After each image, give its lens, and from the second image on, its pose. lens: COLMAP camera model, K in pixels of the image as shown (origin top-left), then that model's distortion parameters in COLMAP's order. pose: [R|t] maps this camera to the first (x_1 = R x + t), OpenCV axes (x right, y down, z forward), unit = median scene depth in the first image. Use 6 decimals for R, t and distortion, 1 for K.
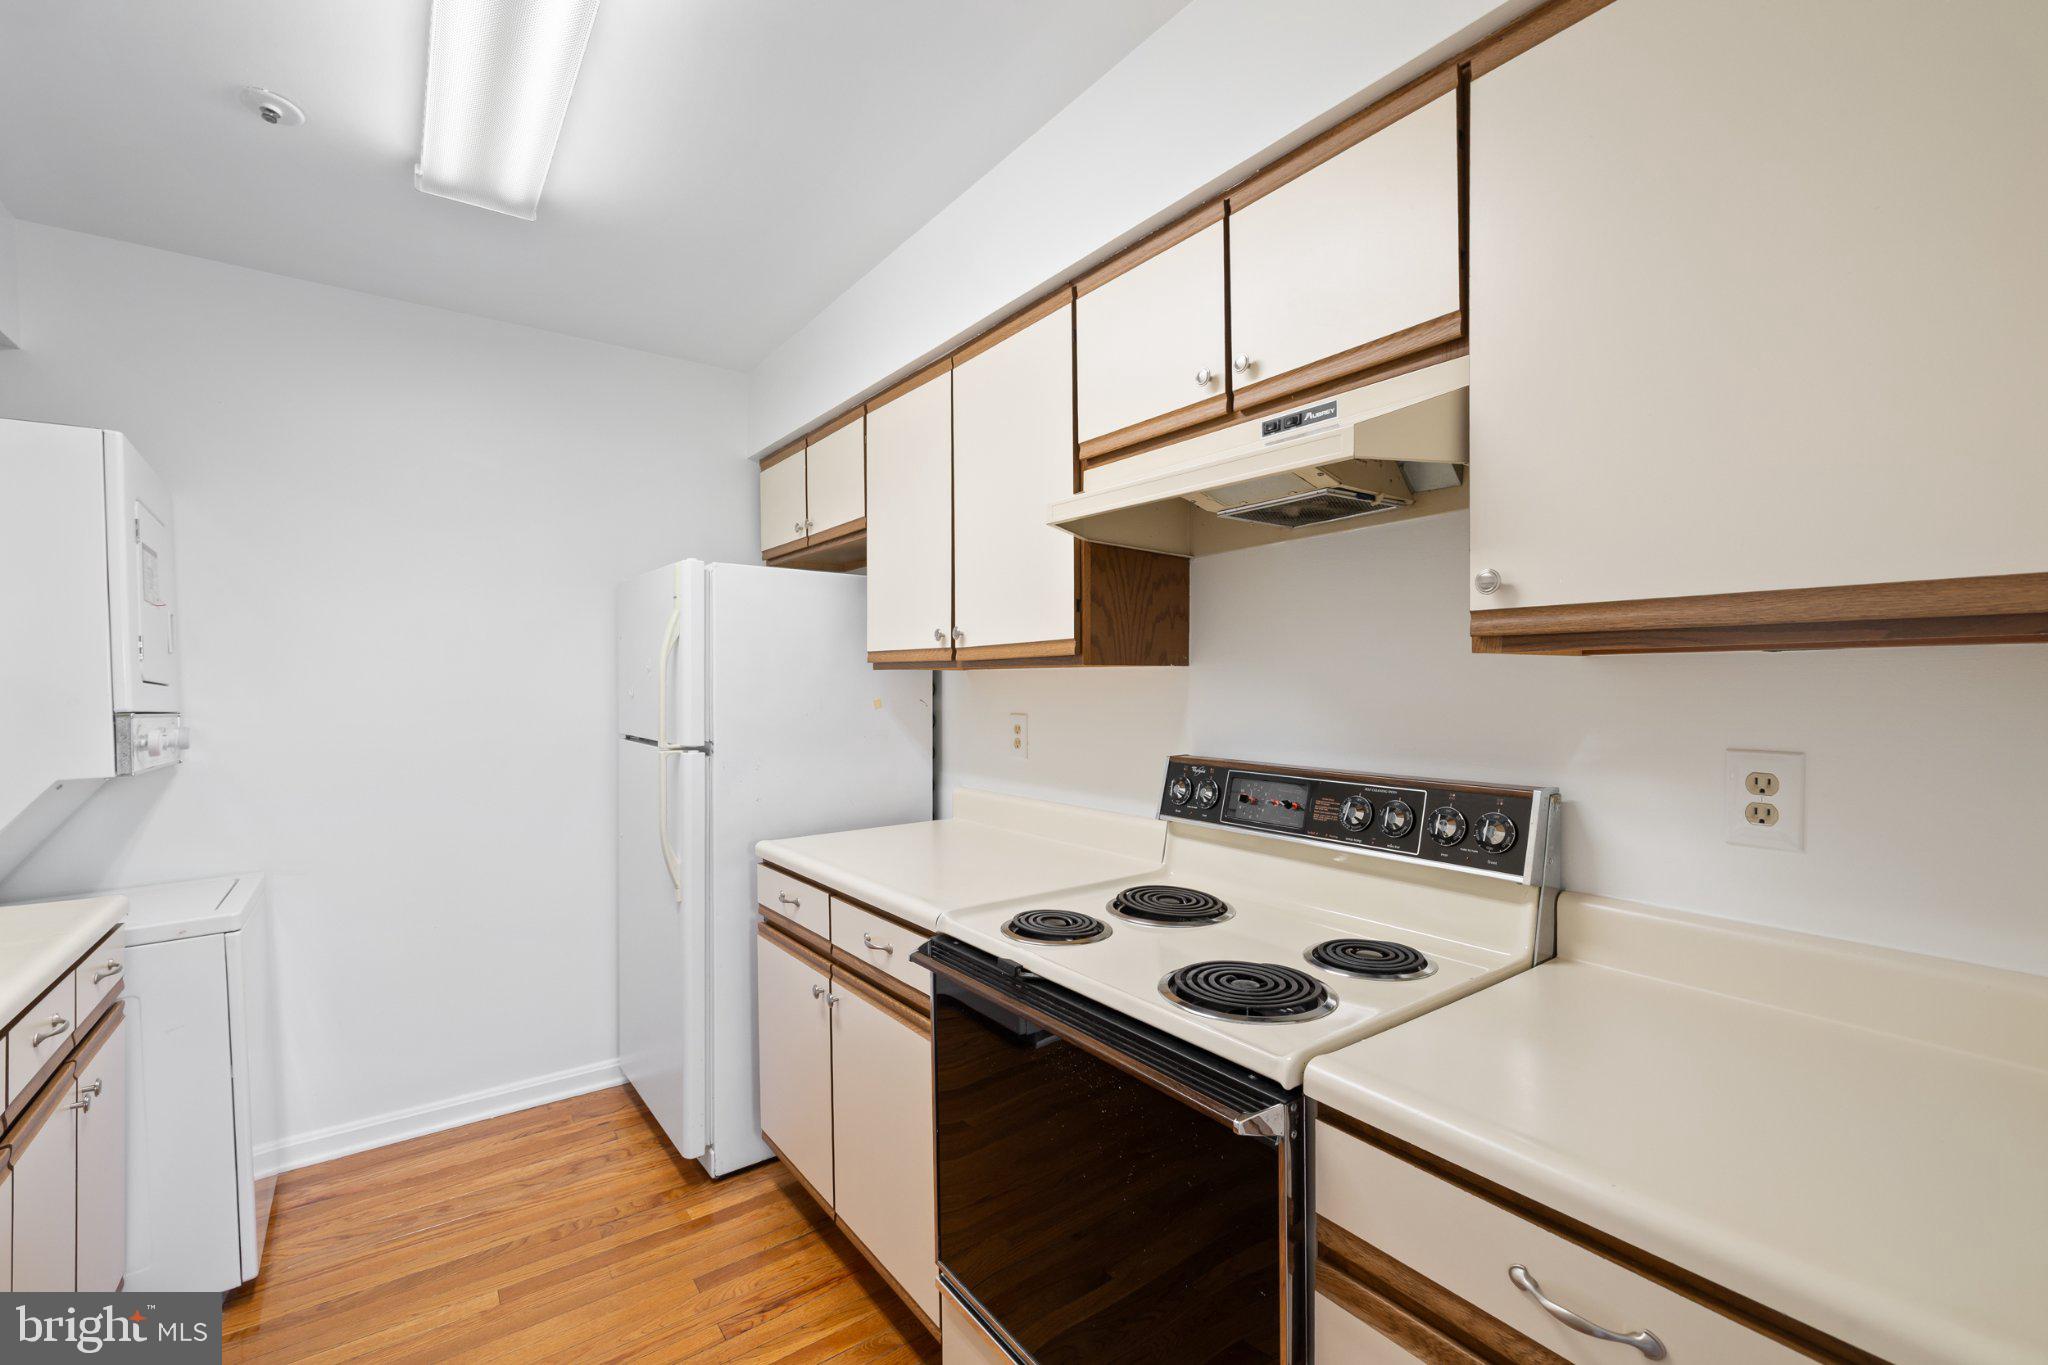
lens RADIAL K [[866.8, 0, 1024.0], [0, 866.8, 682.5], [0, 0, 1]] dist [0.000886, 0.000334]
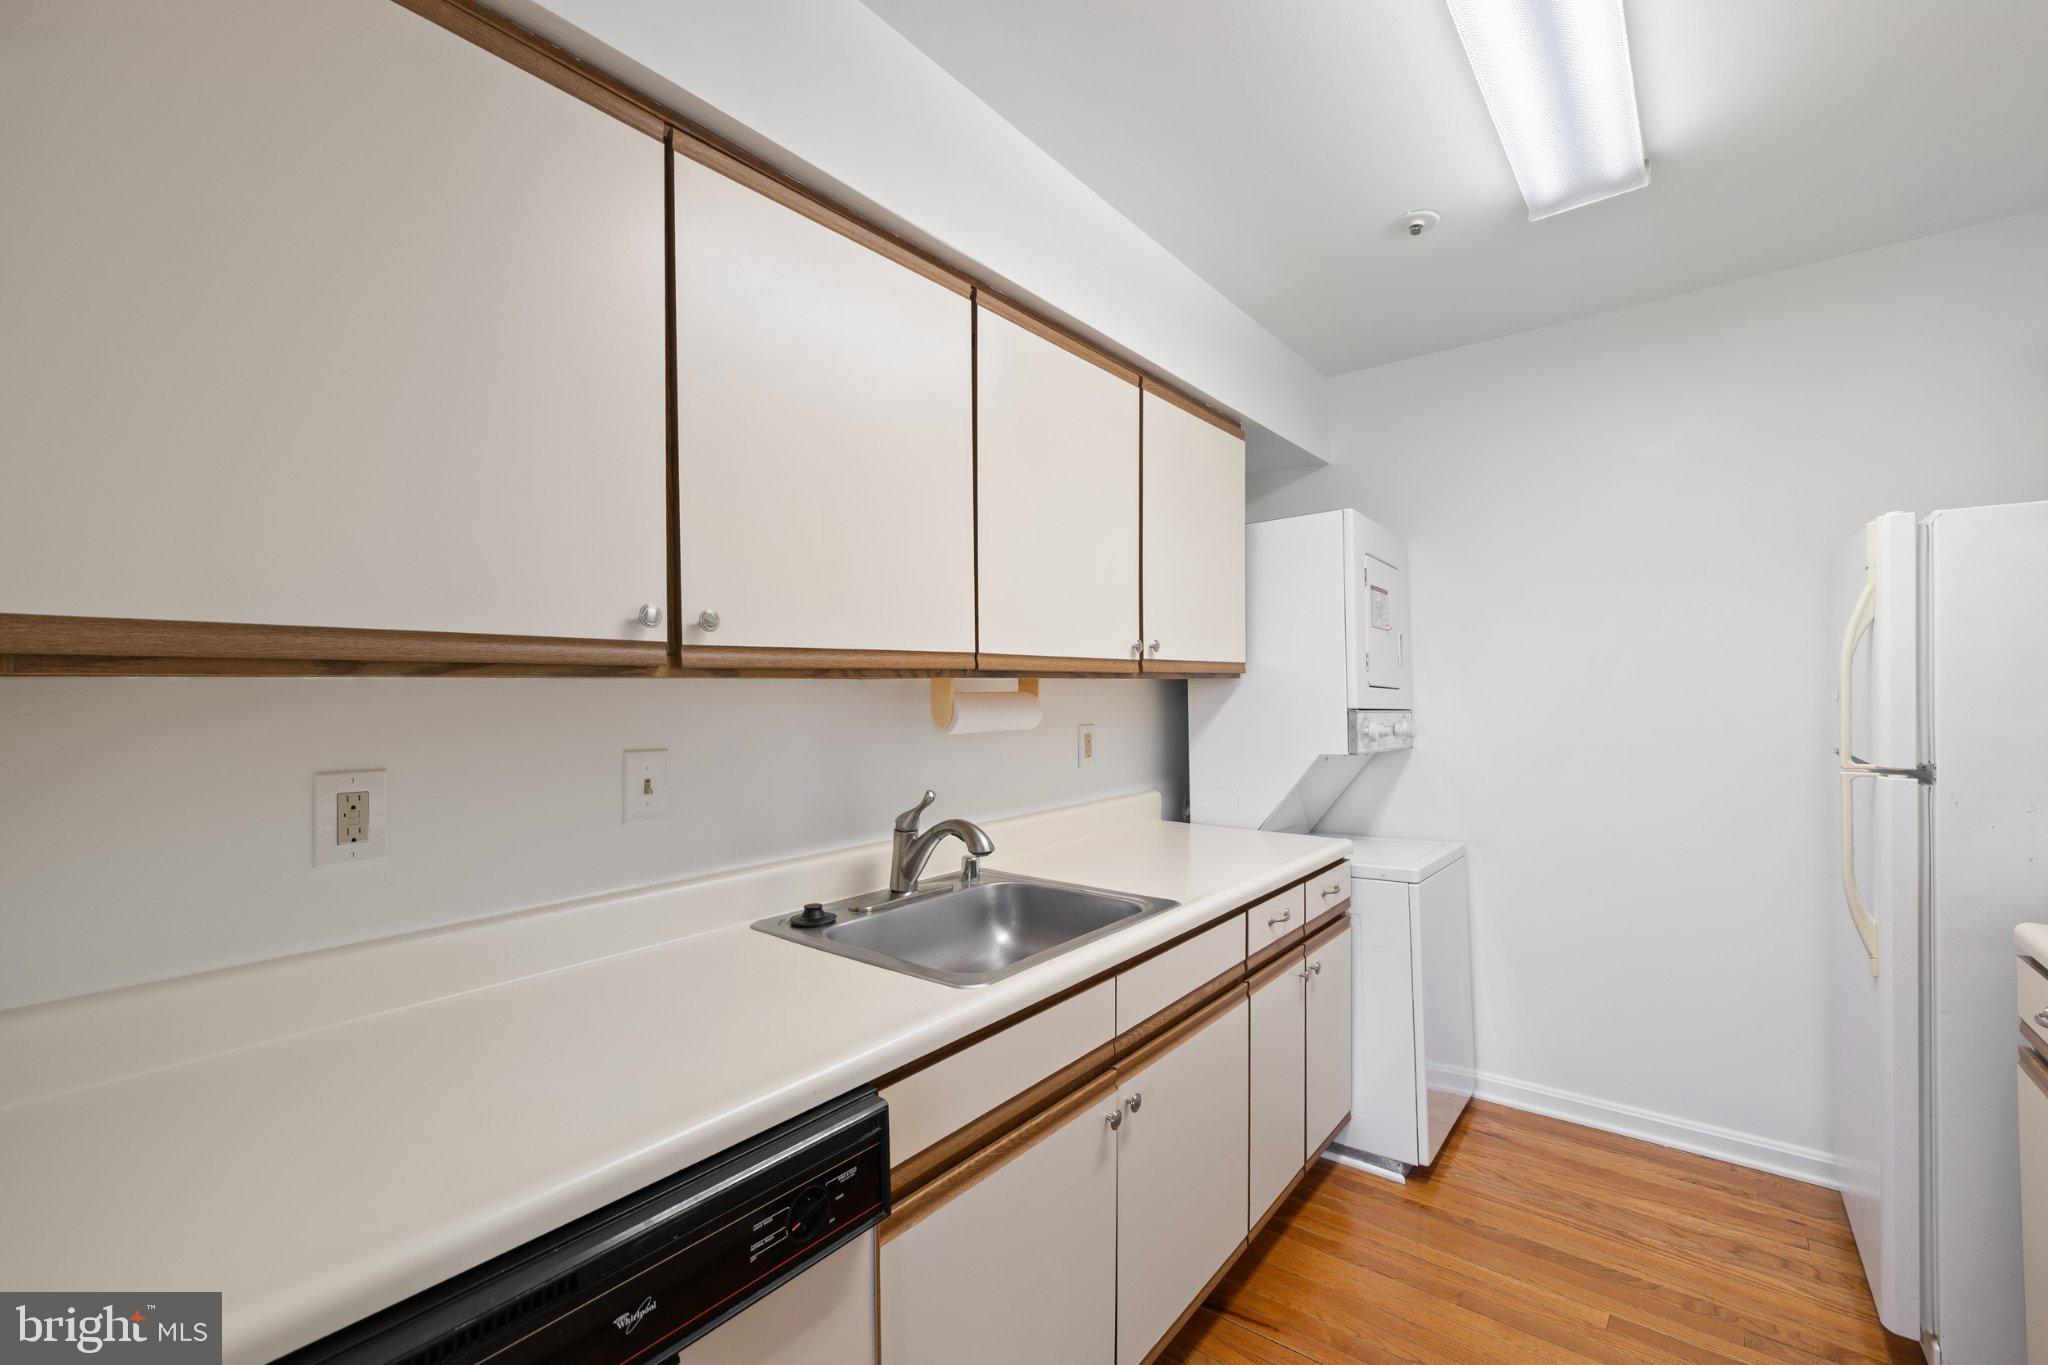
lens RADIAL K [[855.4, 0, 1028.1], [0, 855.4, 684.3], [0, 0, 1]] dist [0.002859, 0.000406]
pose [[0.265198, -0.010964, -0.964132, 0.151311], [0.012929, 0.999886, -0.007814, -0.001538], [0.964107, -0.010393, 0.265310, 0.130482]]
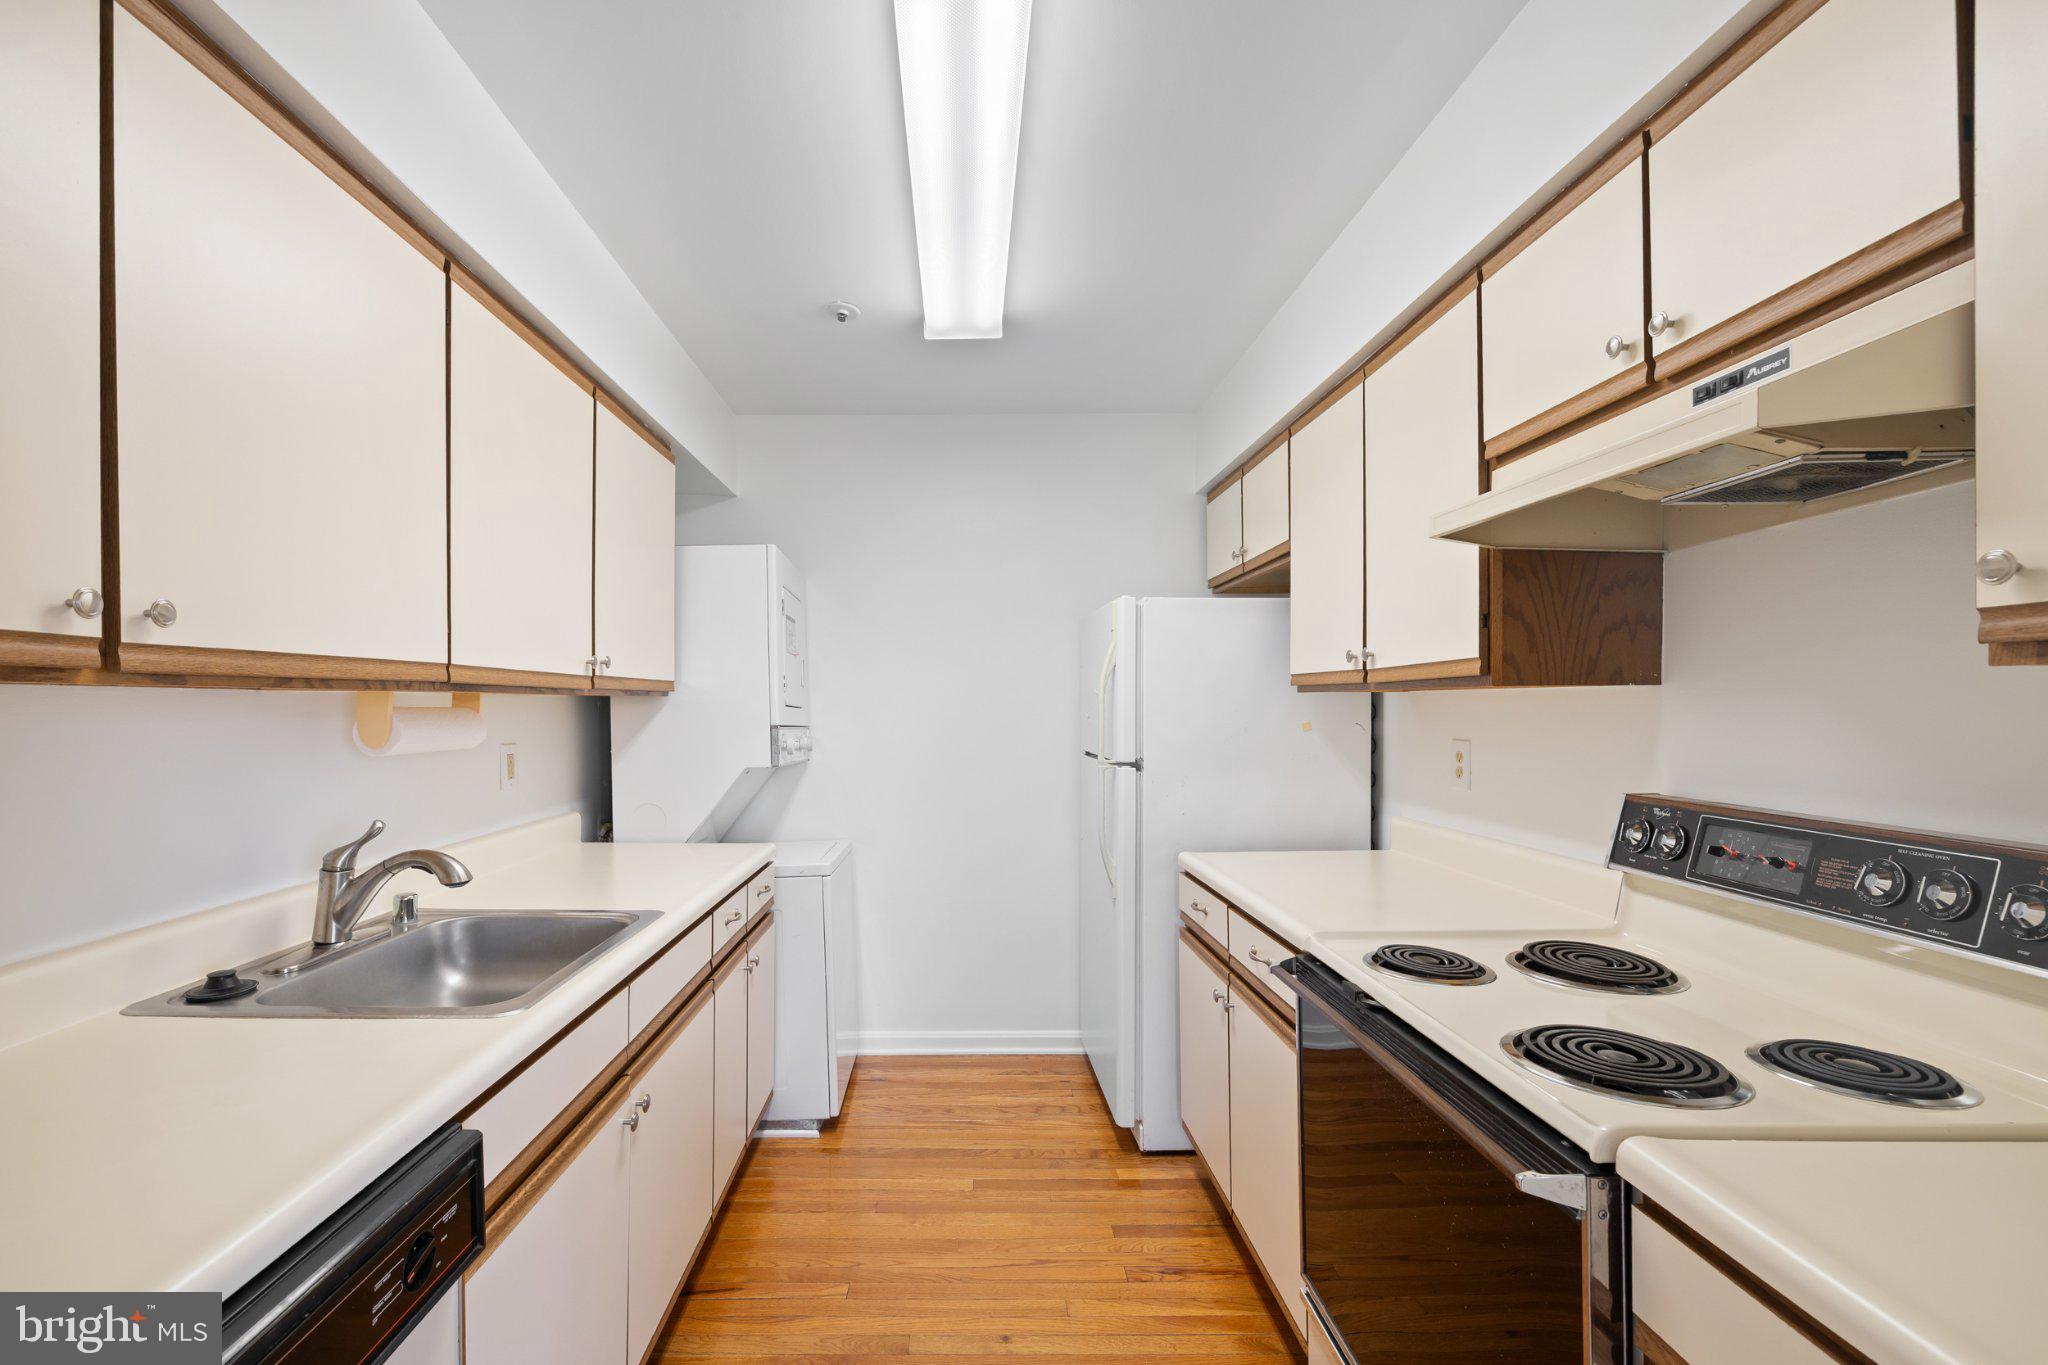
lens RADIAL K [[877.8, 0, 952.7], [0, 877.8, 696.9], [0, 0, 1]] dist [0.000766, 0.000127]
pose [[0.799482, -0.007318, -0.600646, 0.155720], [0.002403, 0.999957, -0.008985, -0.002088], [0.600686, 0.005740, 0.799465, -0.061222]]
